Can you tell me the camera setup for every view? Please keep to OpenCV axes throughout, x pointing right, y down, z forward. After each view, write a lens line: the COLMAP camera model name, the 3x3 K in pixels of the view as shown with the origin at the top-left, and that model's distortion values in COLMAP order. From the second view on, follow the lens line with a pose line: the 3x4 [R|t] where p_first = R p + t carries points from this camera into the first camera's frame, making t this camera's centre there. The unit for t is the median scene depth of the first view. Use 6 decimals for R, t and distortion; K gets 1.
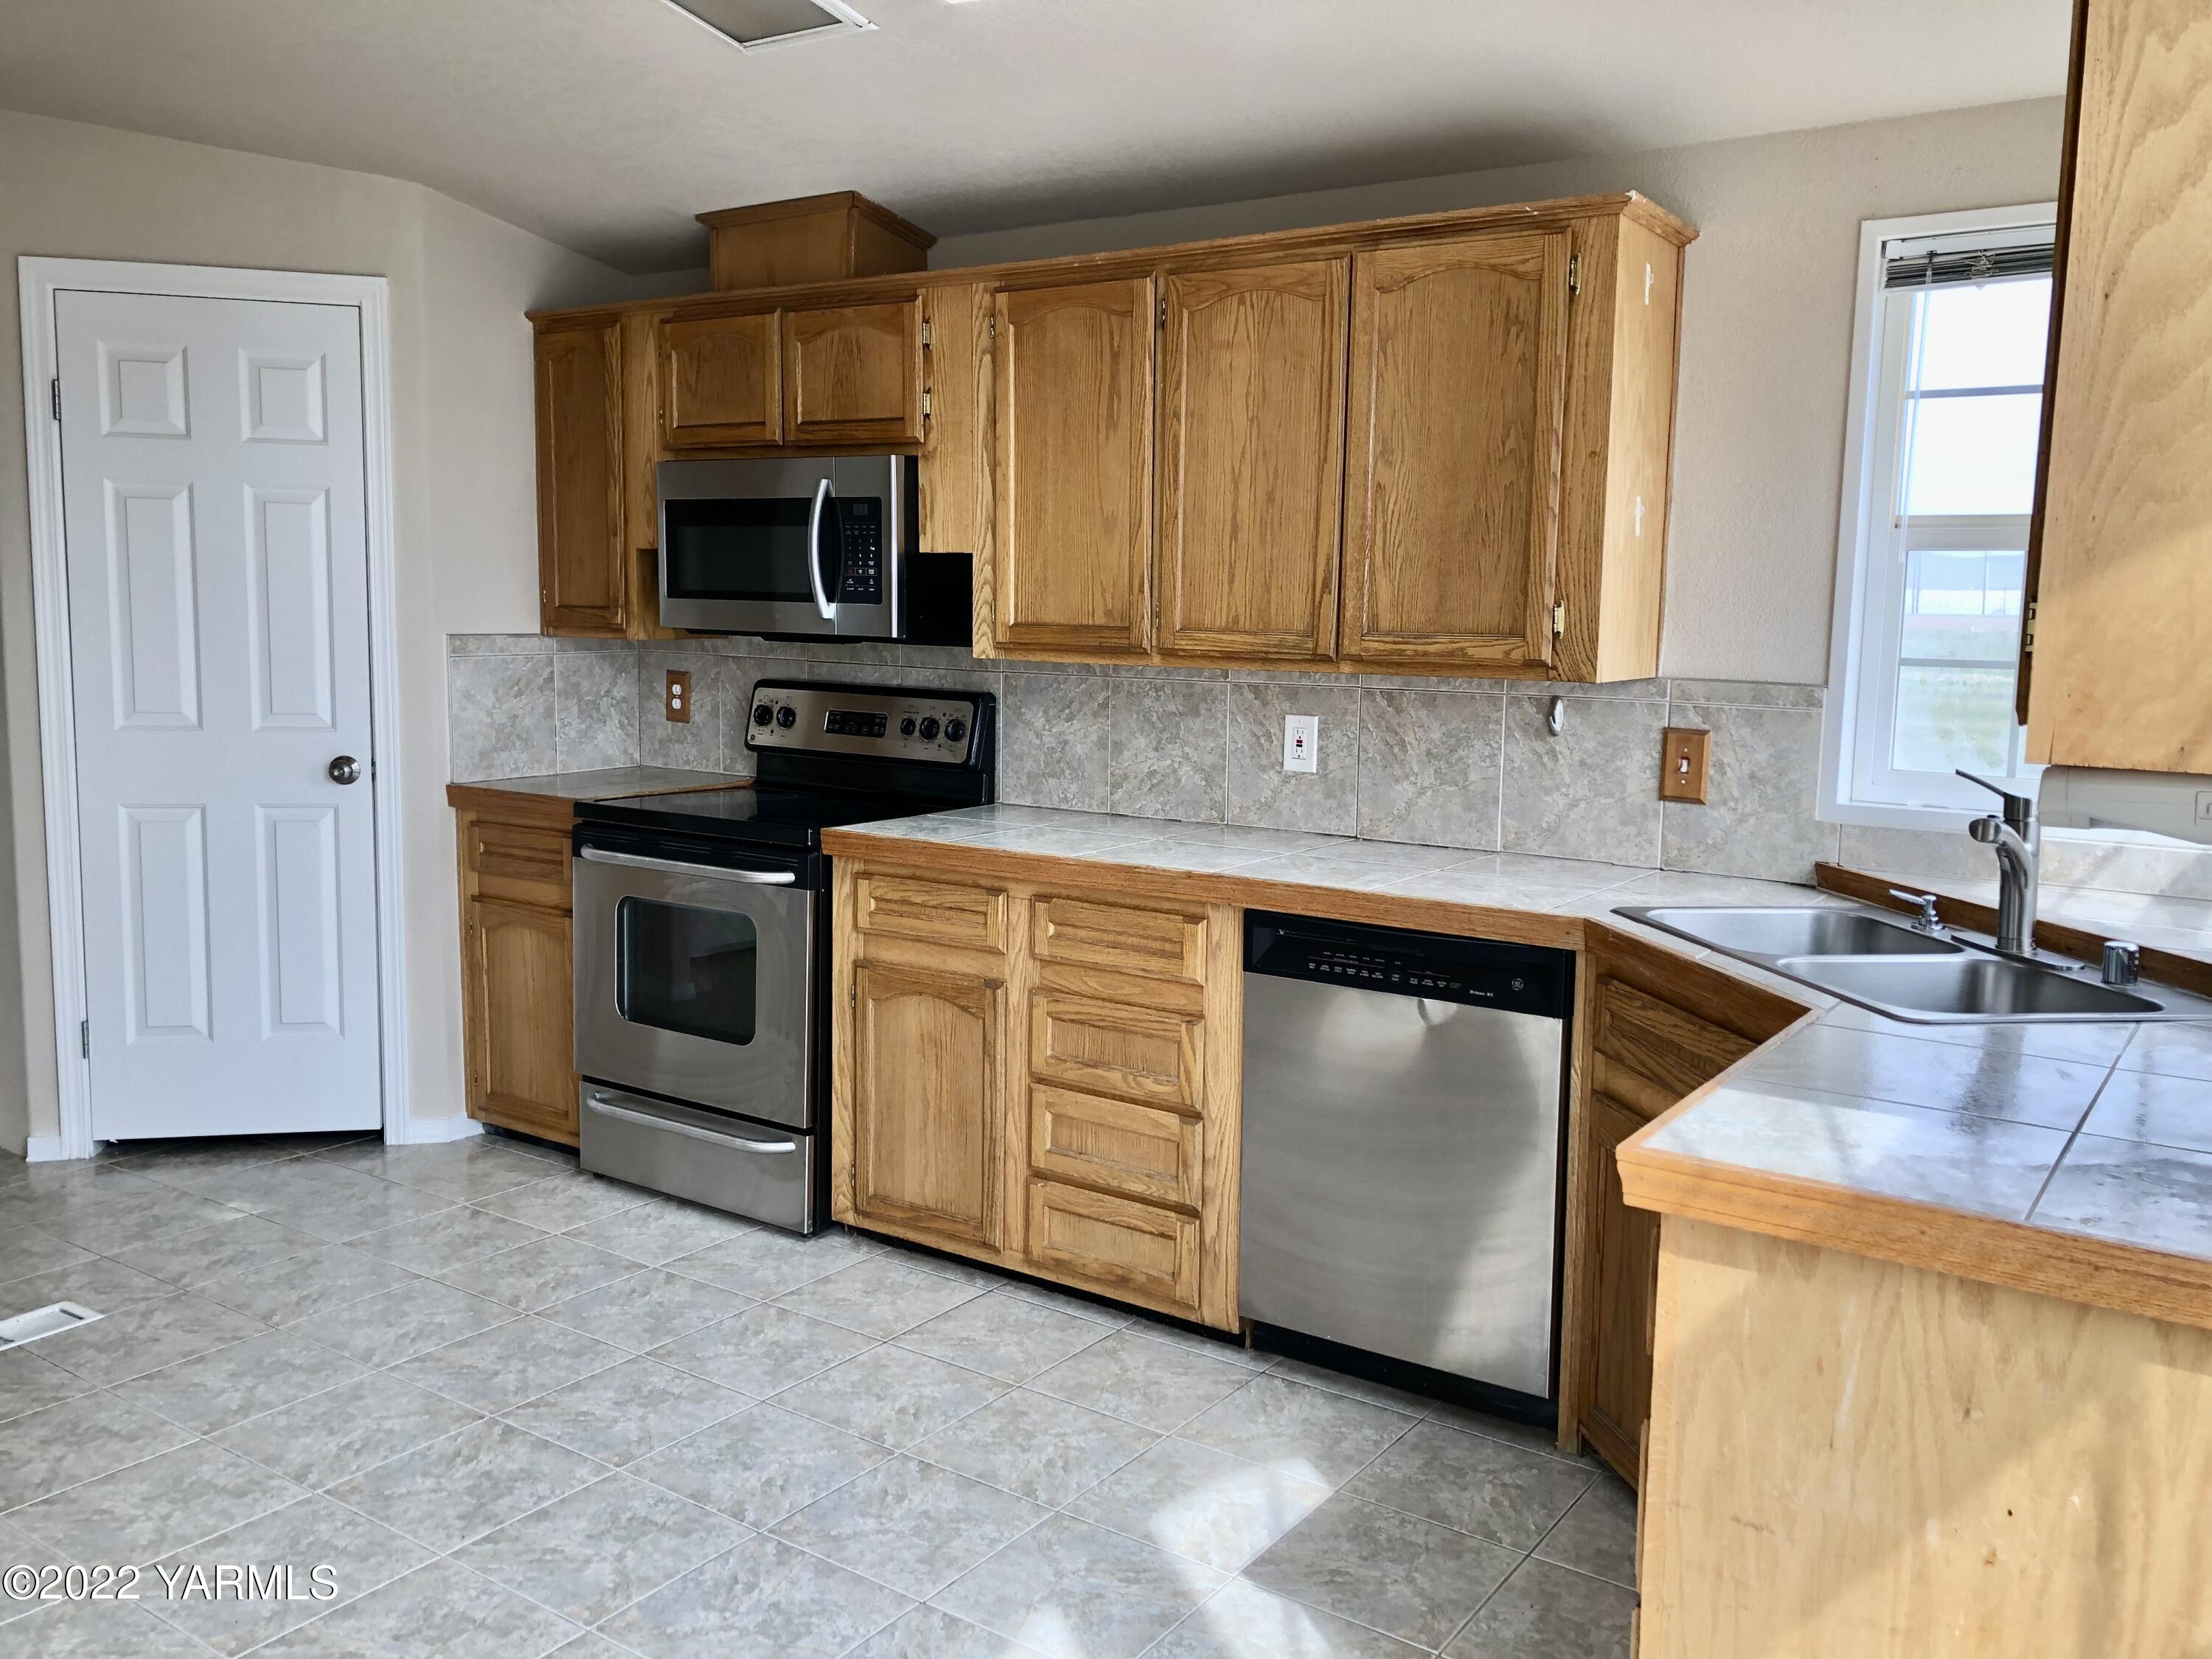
lens RADIAL K [[1814.3, 0, 1119.9], [0, 1814.3, 808.8], [0, 0, 1]] dist [0.024061, 0.002409]
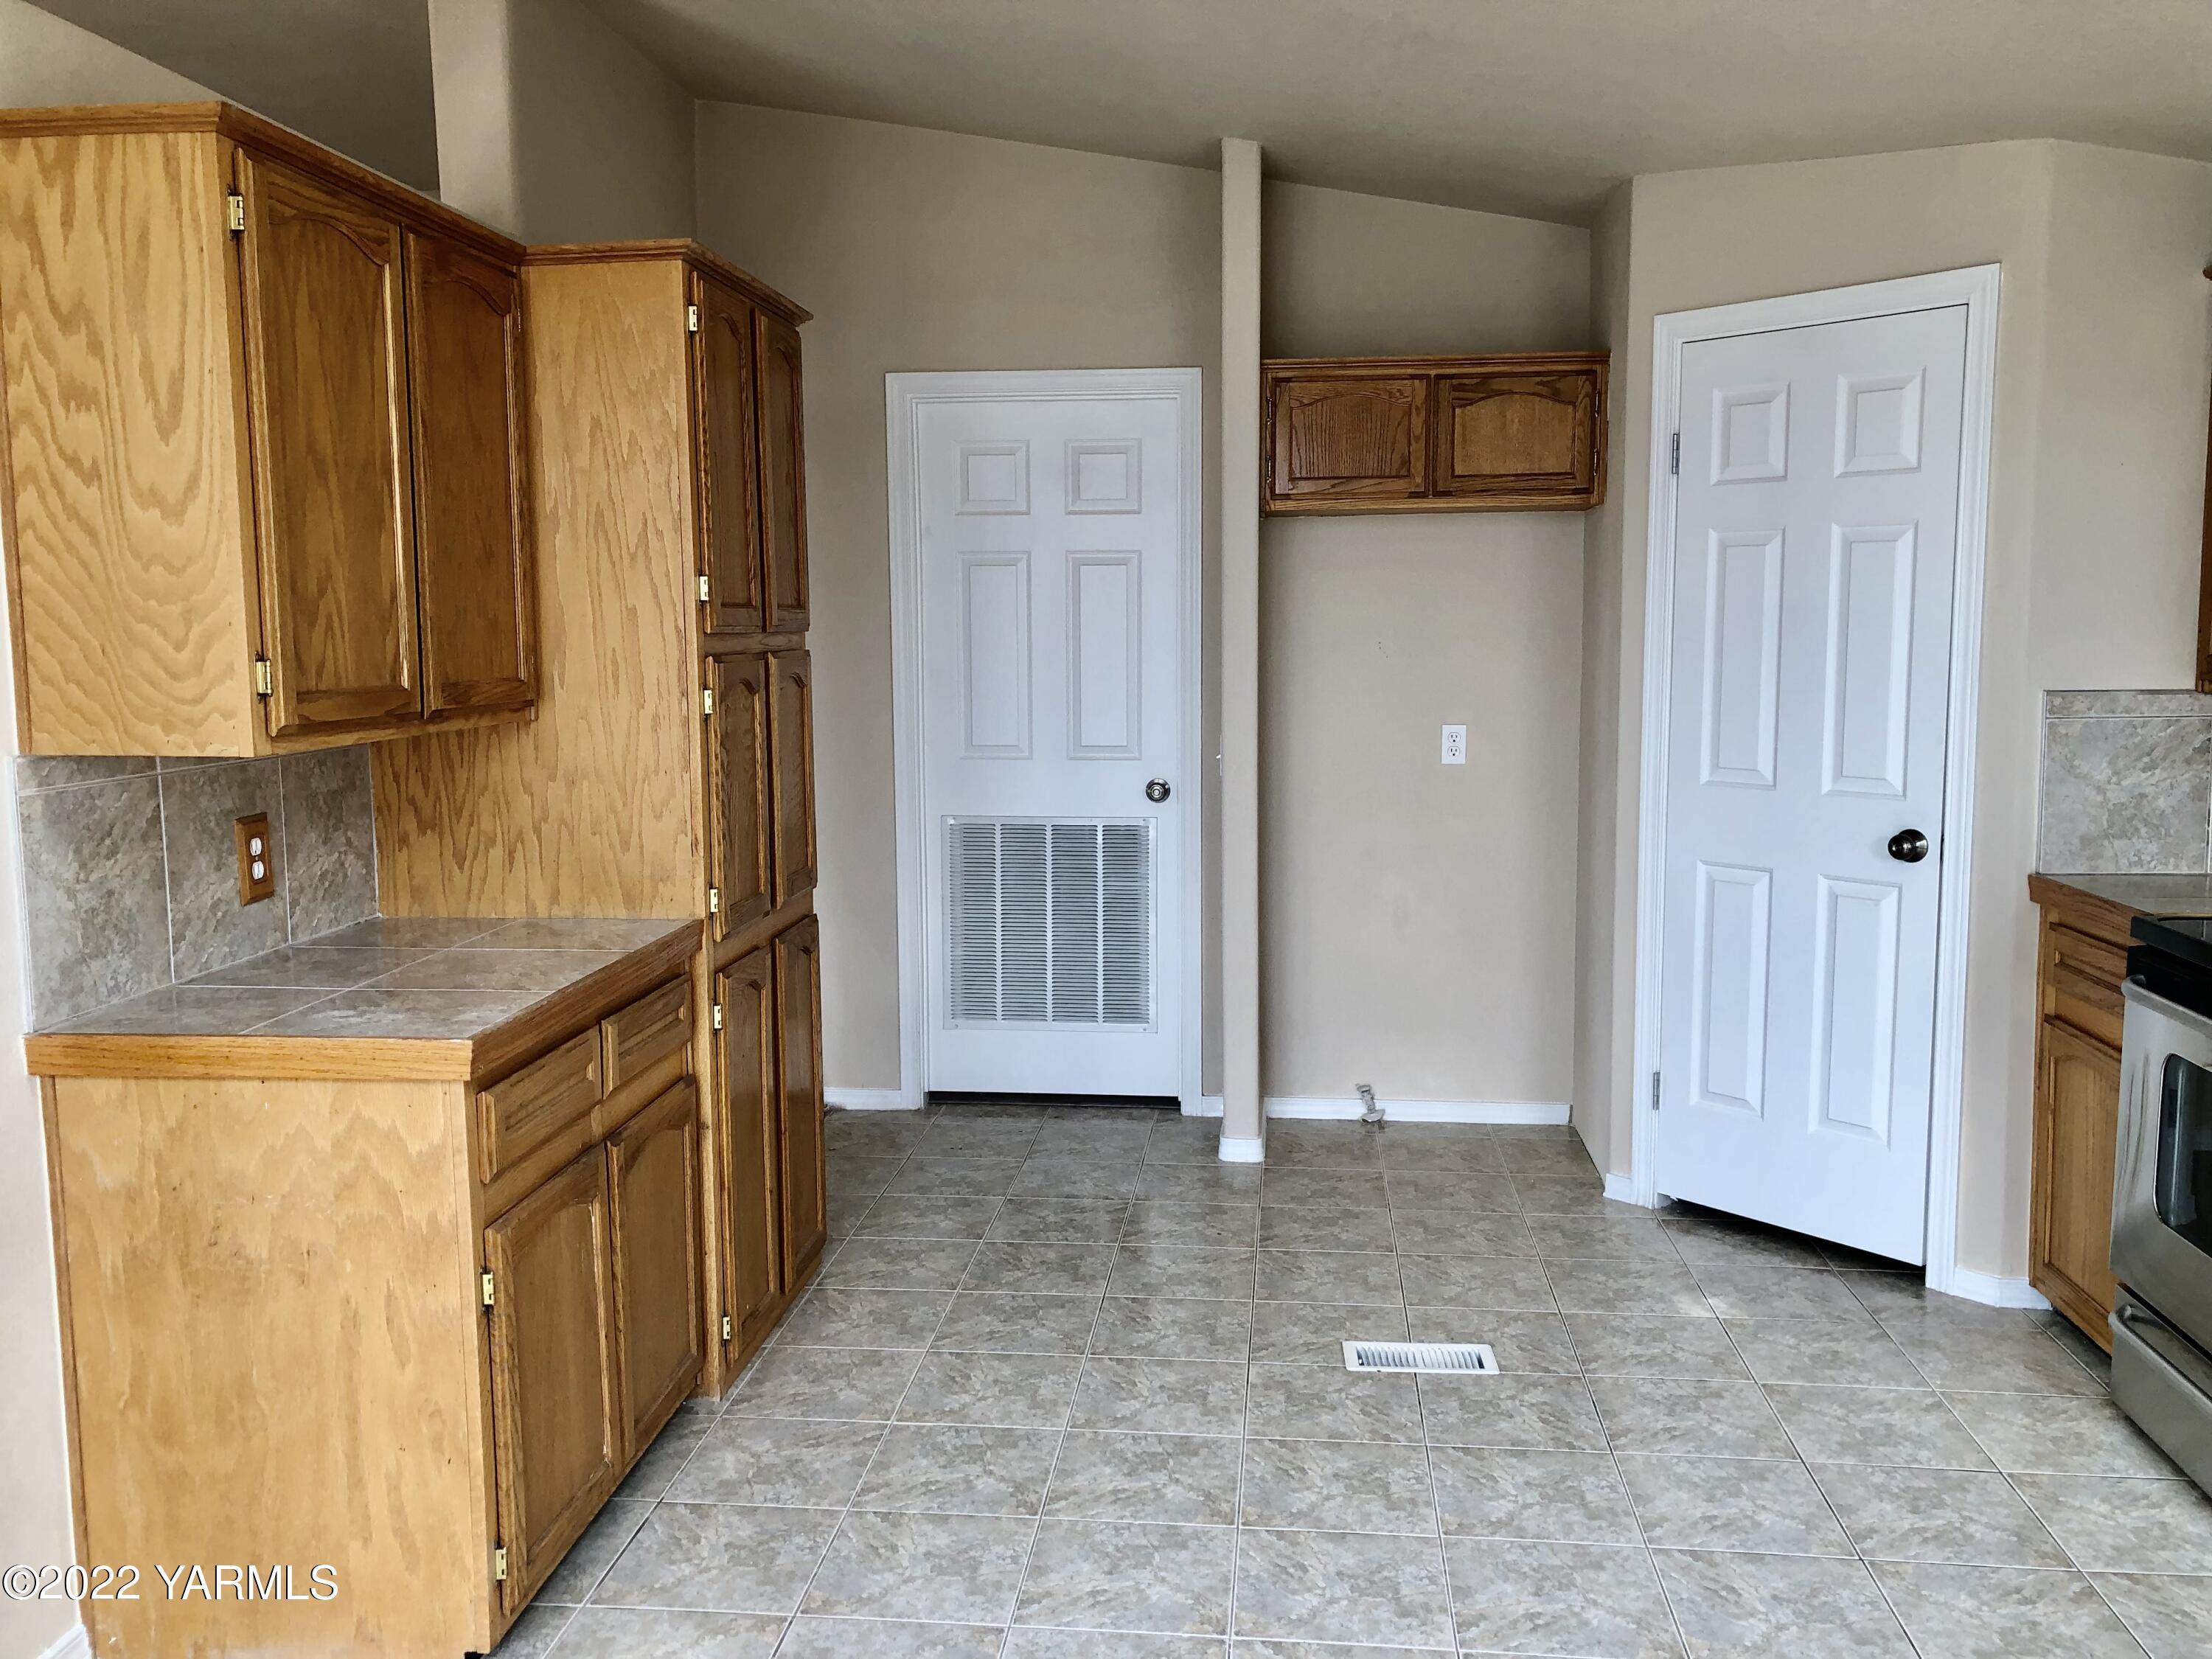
lens RADIAL K [[1814.3, 0, 1119.9], [0, 1814.3, 808.8], [0, 0, 1]] dist [0.024061, 0.002409]
pose [[0.476296, 0.072418, -0.876298, 0.176606], [-0.086352, 0.995637, 0.035345, -0.042274], [0.875035, 0.058836, 0.480471, 0.290928]]
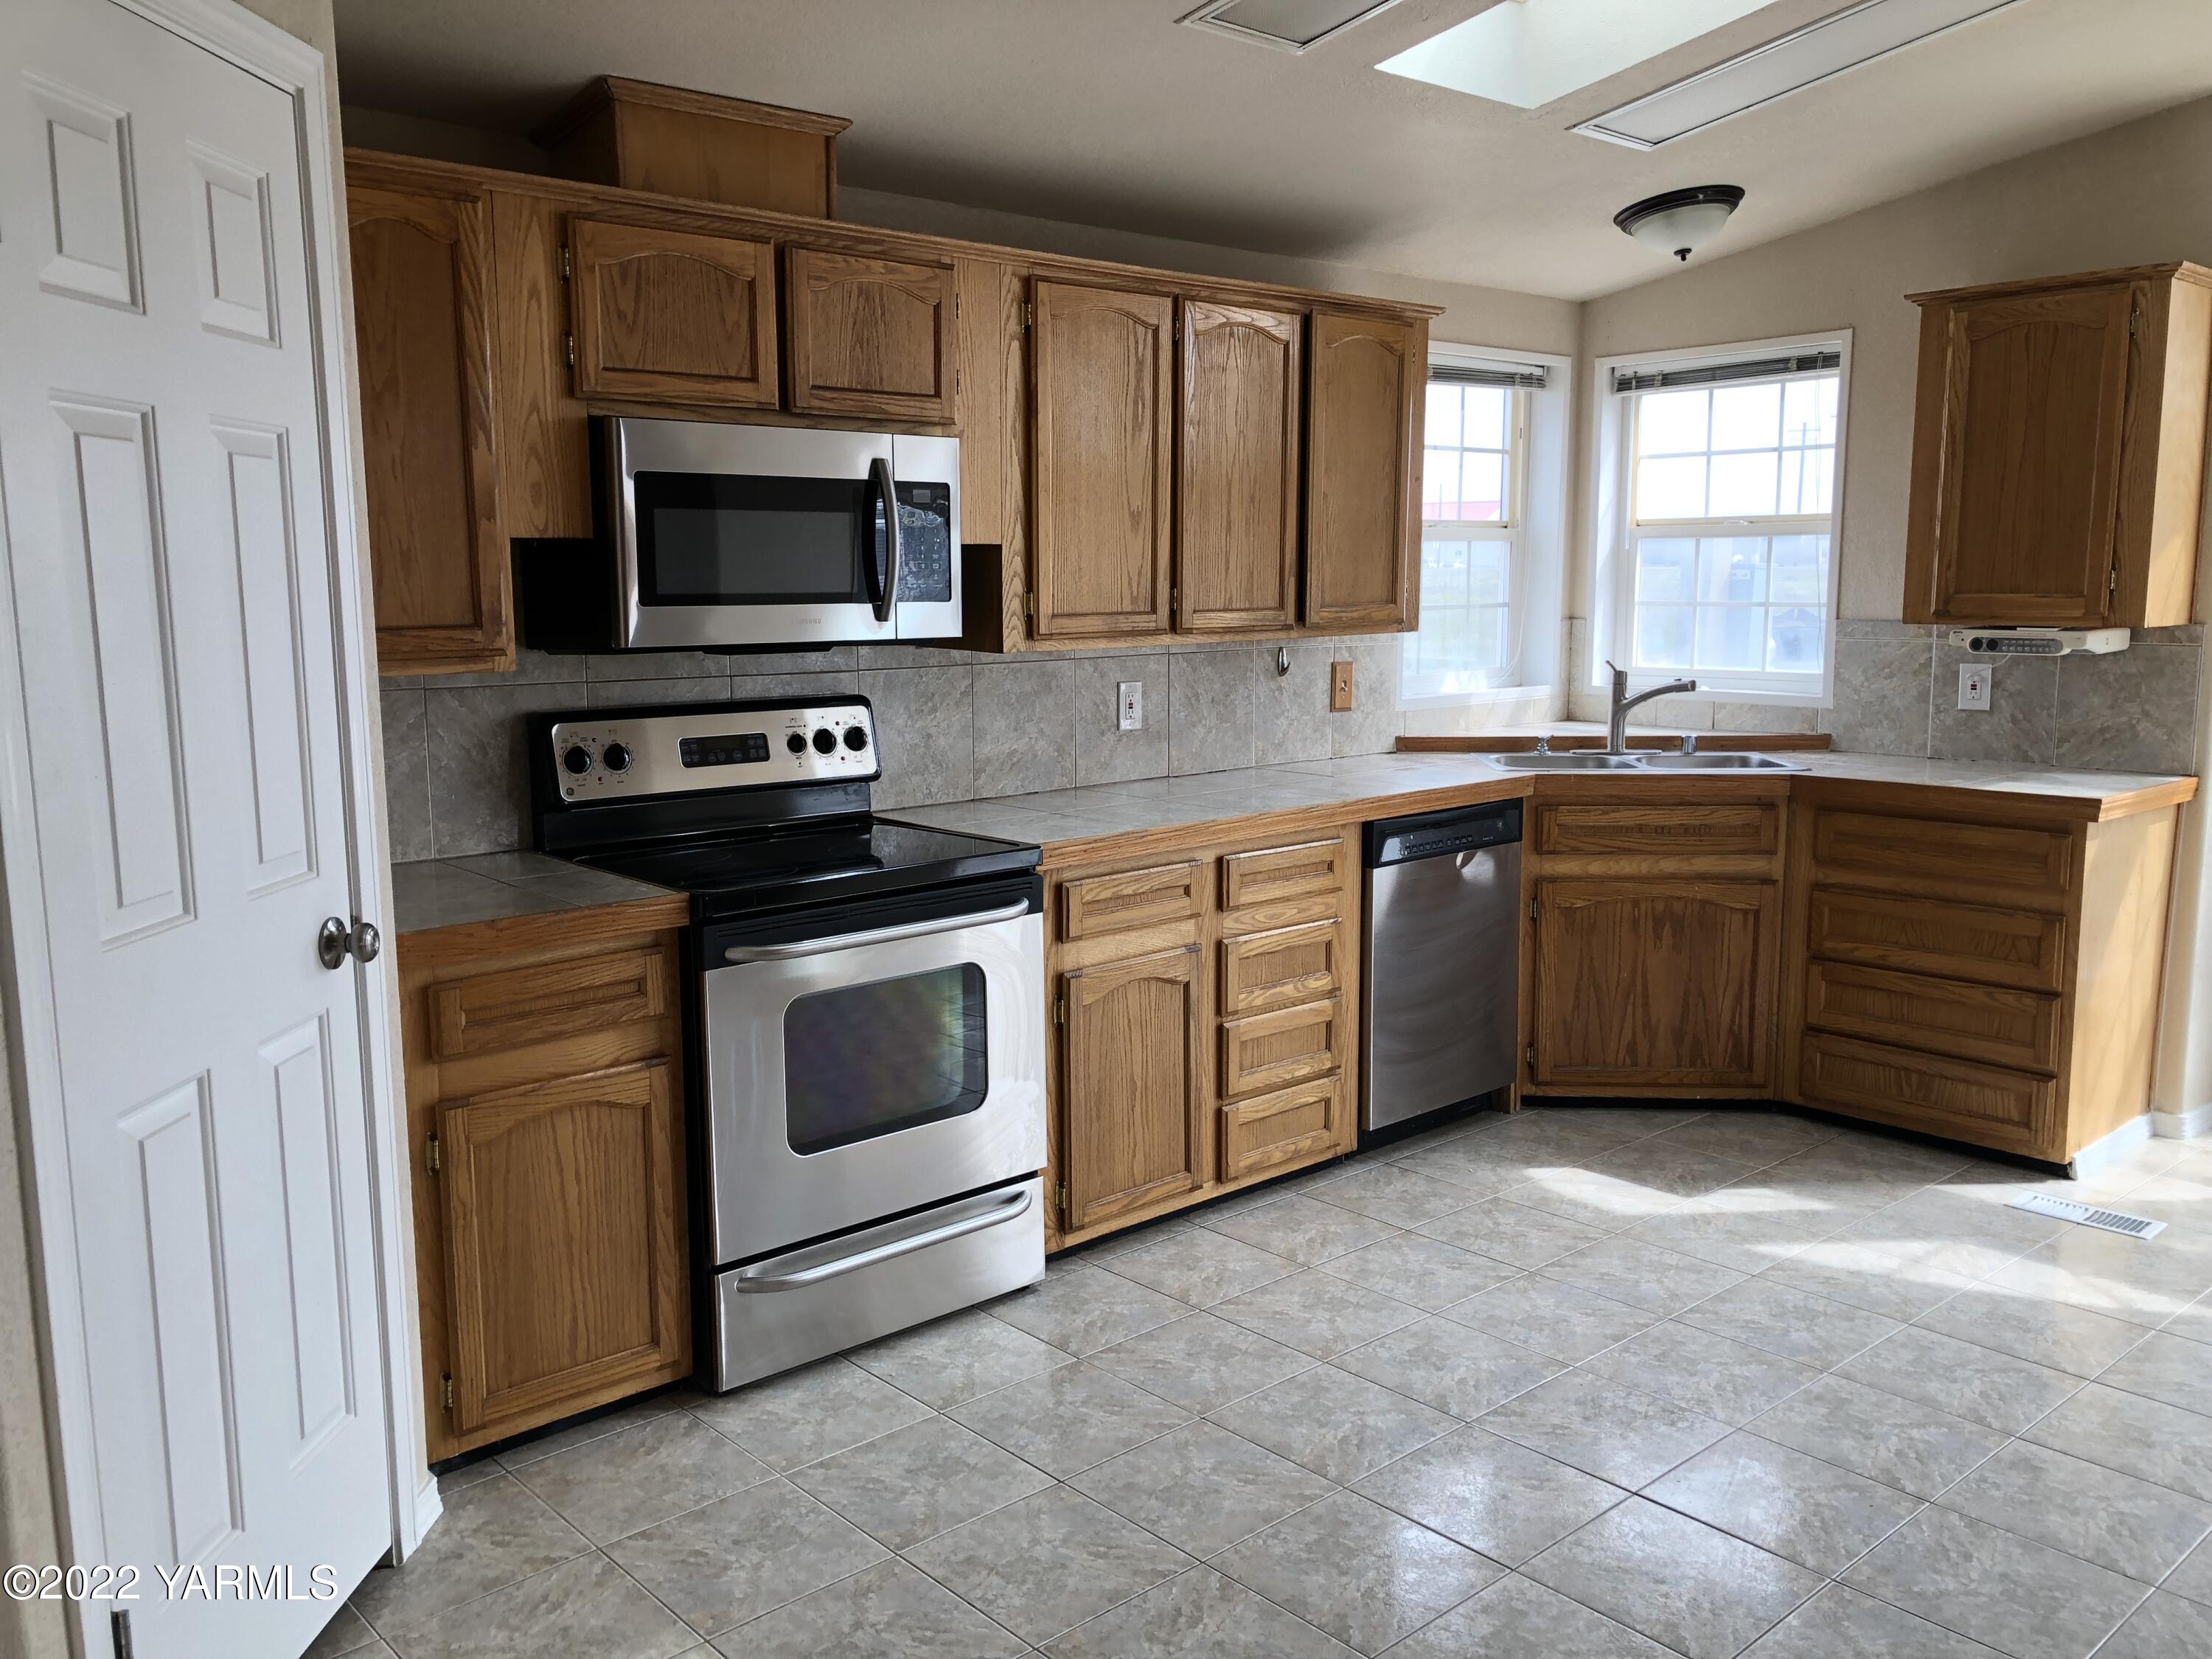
lens RADIAL K [[1767.0, 0, 1106.0], [0, 1767.0, 829.5], [0, 0, 1]] dist [0.024904, -0.001507]
pose [[0.240296, -0.161932, 0.957098, -1.014717], [0.122527, 0.983161, 0.135580, -0.114413], [-0.962936, 0.084691, 0.256090, 0.729529]]
